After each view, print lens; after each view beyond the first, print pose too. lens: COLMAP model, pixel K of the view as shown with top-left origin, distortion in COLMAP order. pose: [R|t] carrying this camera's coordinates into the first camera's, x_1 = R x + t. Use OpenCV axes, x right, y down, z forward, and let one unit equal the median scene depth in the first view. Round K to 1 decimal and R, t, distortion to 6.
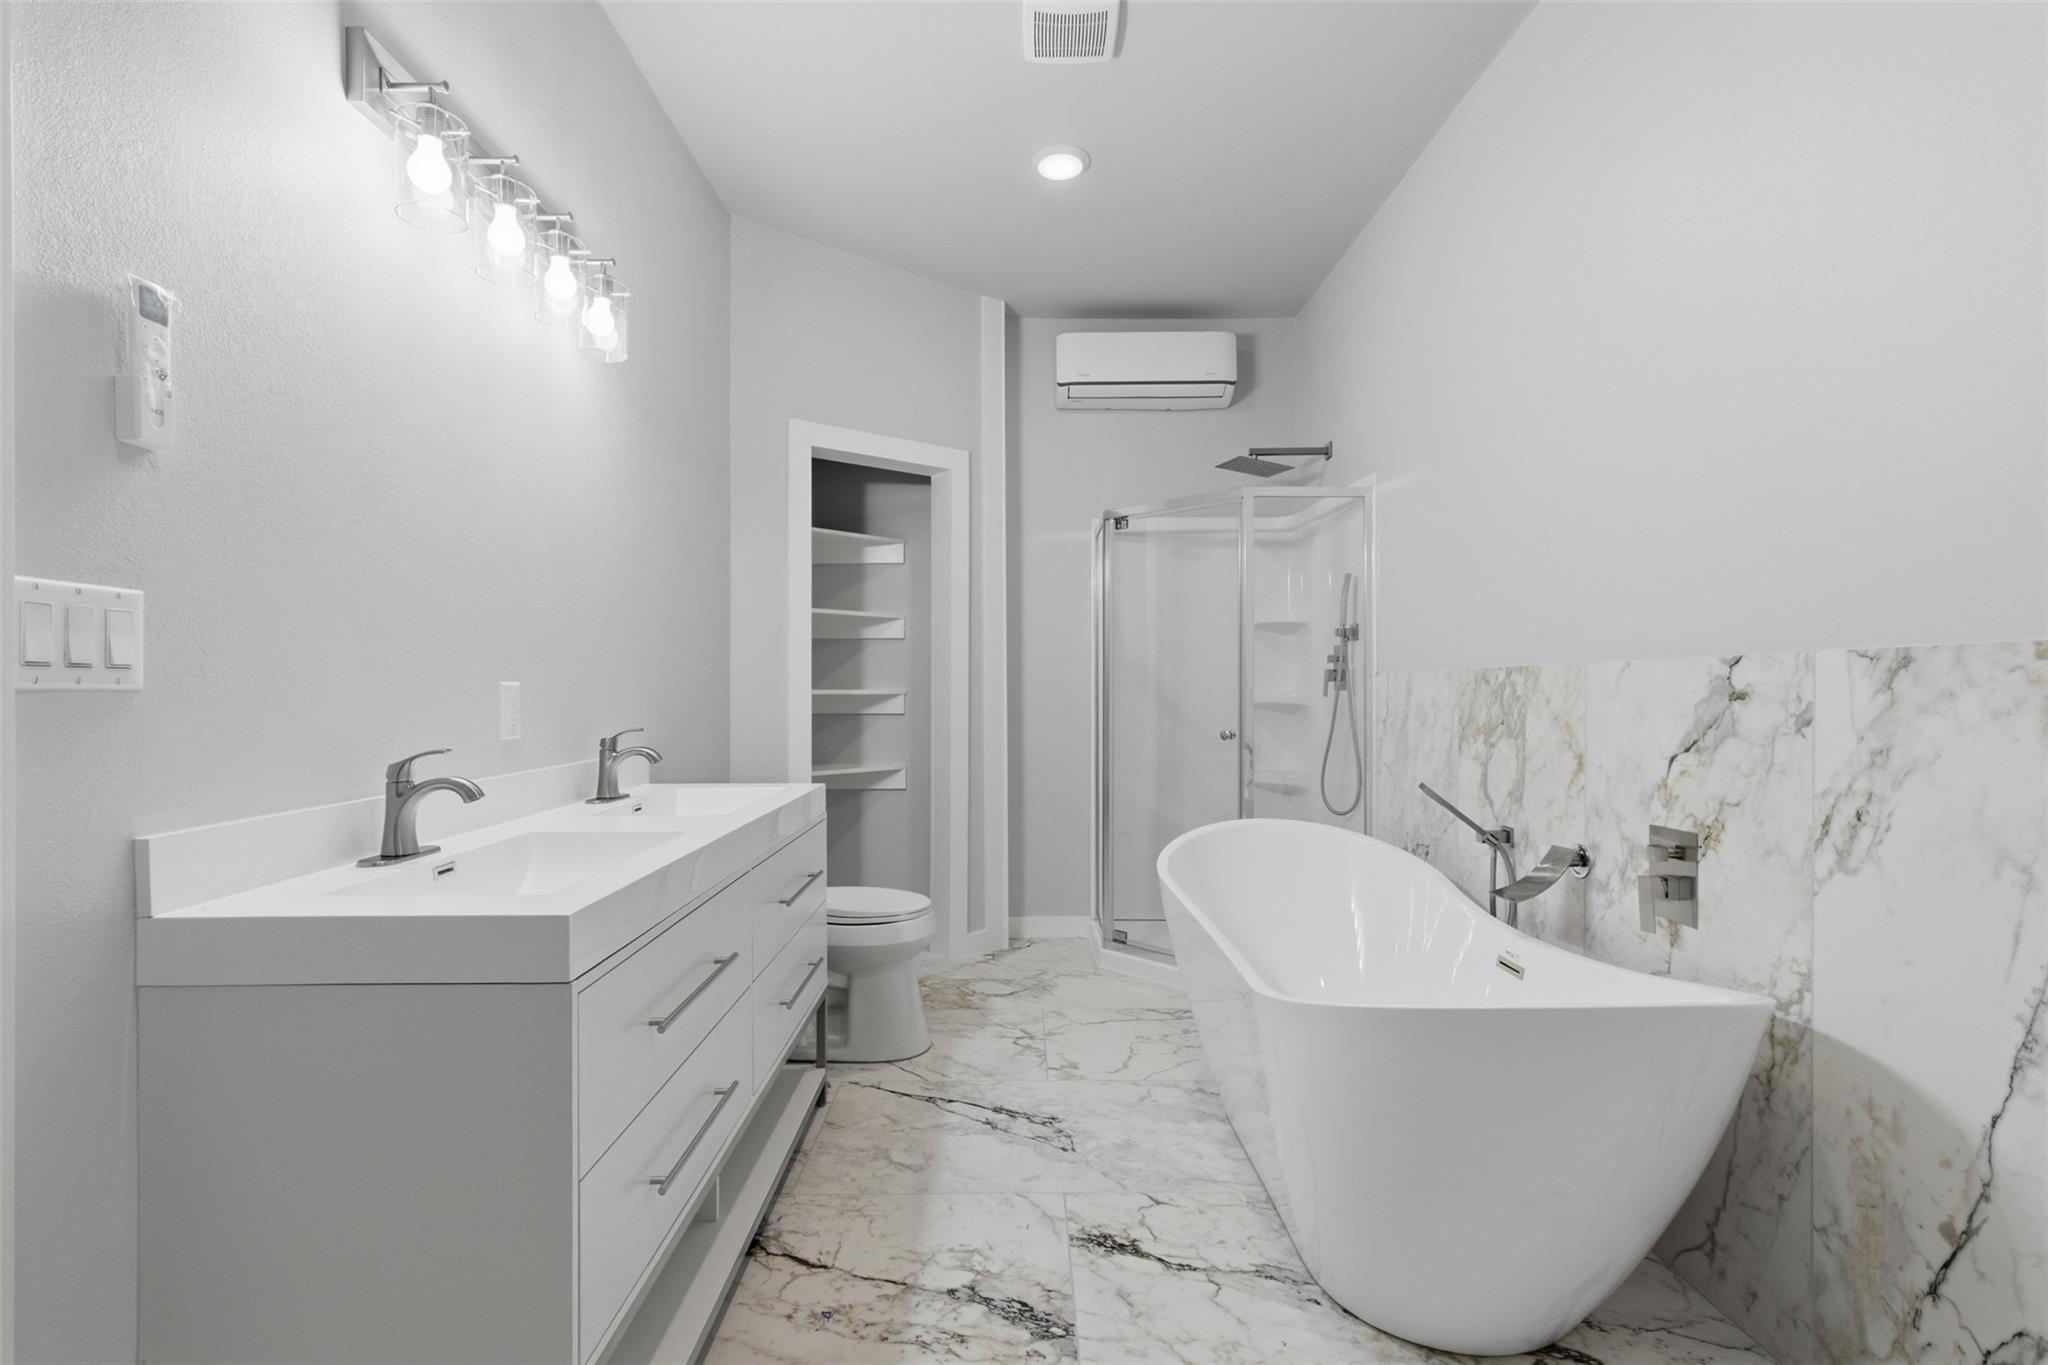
lens RADIAL K [[927.4, 0, 1020.9], [0, 927.4, 684.2], [0, 0, 1]] dist [0.003462, 0.000259]
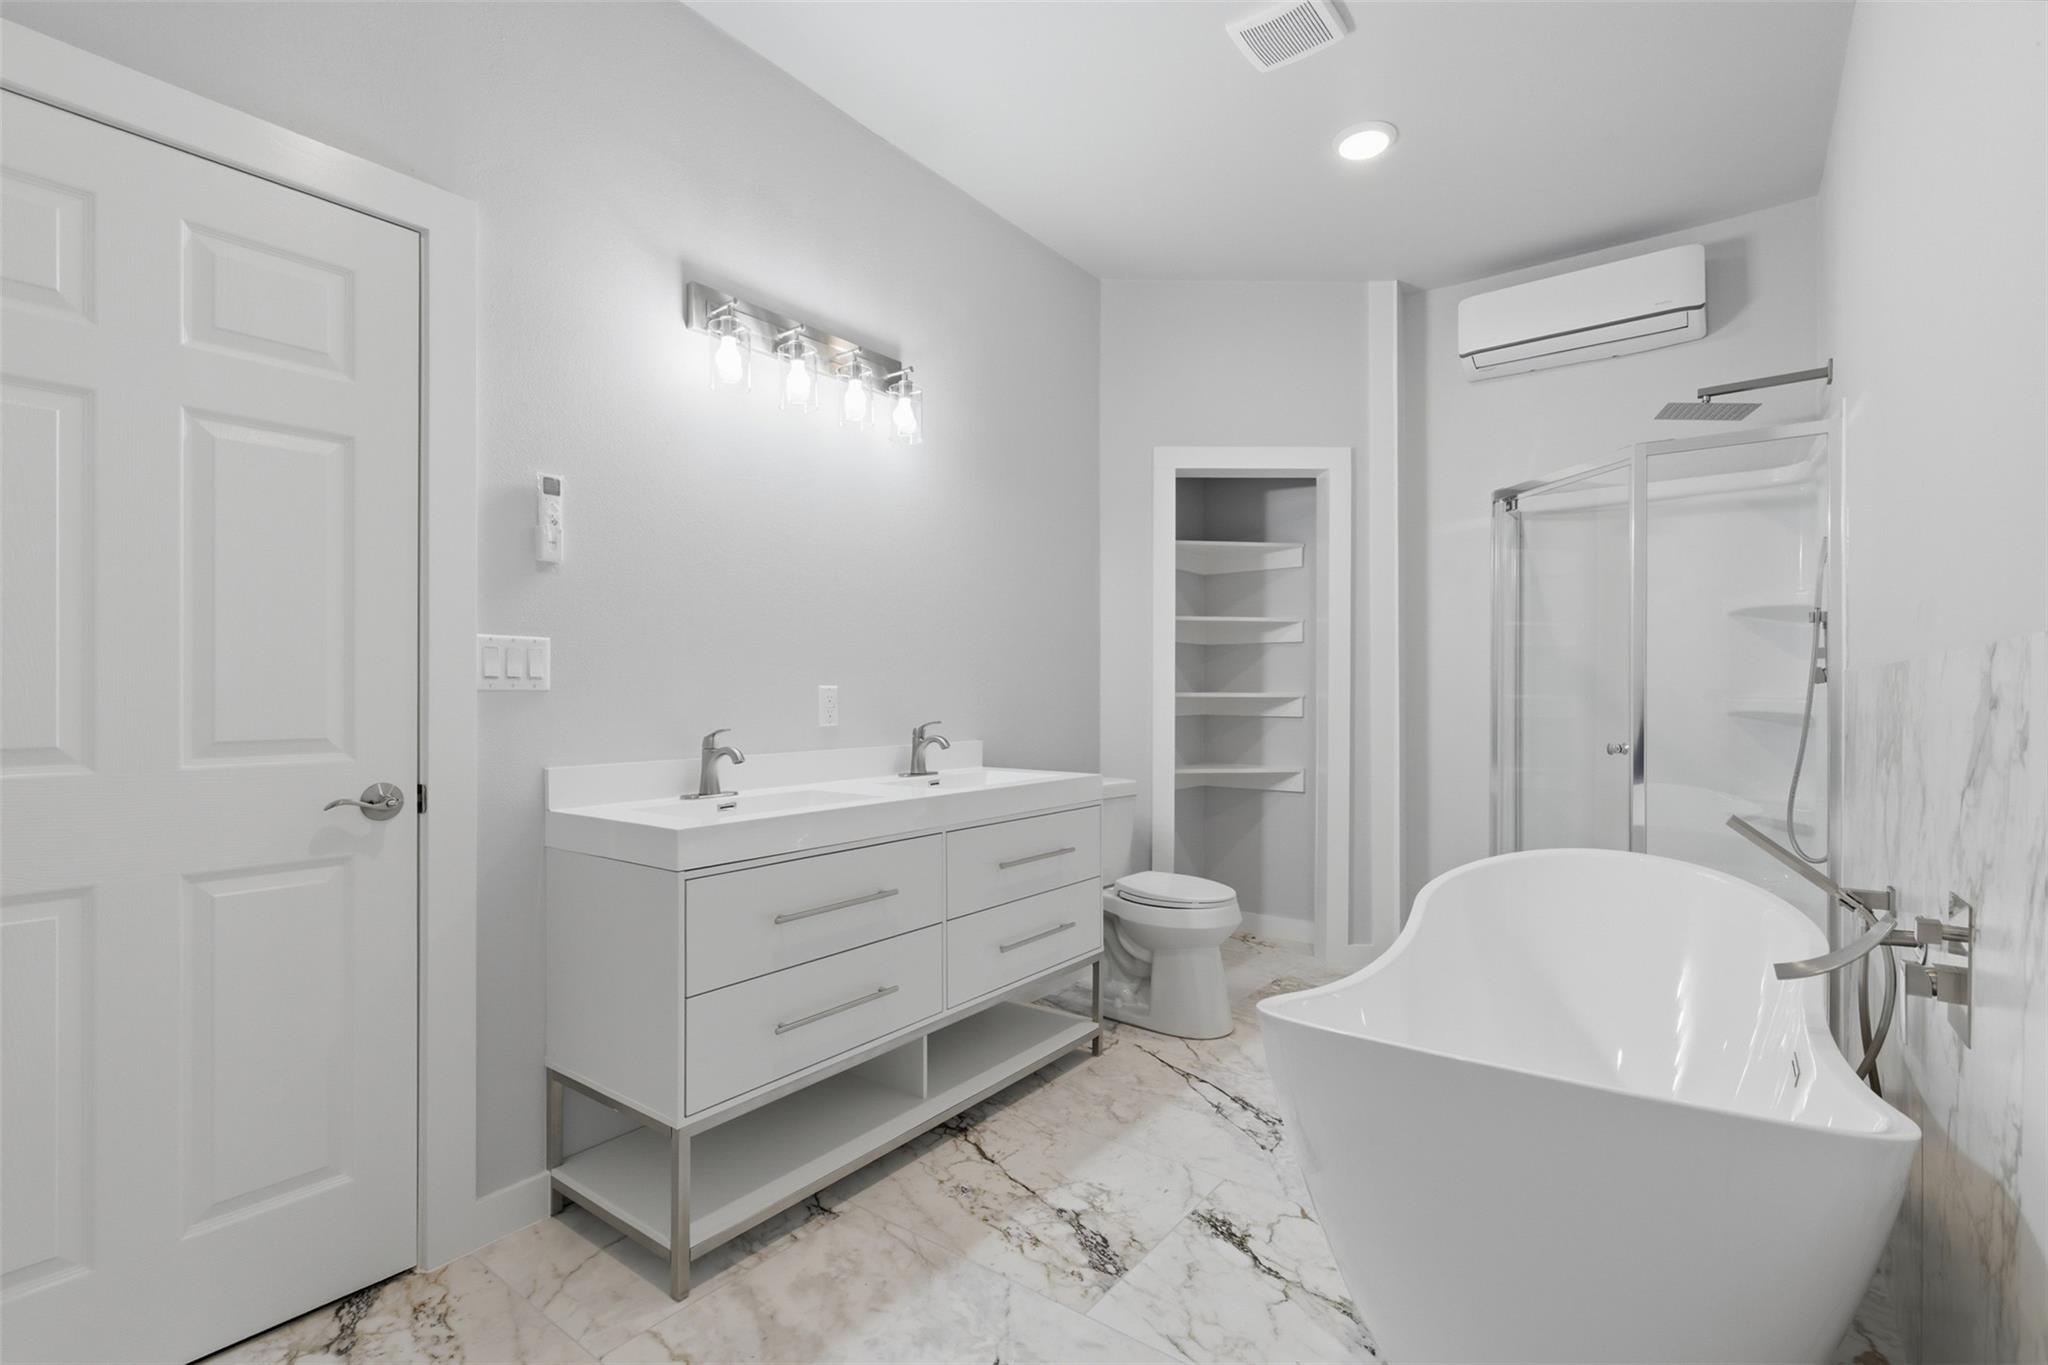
lens RADIAL K [[927.4, 0, 1021.4], [0, 927.4, 688.2], [0, 0, 1]] dist [0.003462, 0.000259]
pose [[0.797212, 0.000252, -0.603699, 0.464930], [-0.000024, 1.000000, 0.000386, 0.000699], [0.603699, -0.000294, 0.797212, 0.036298]]
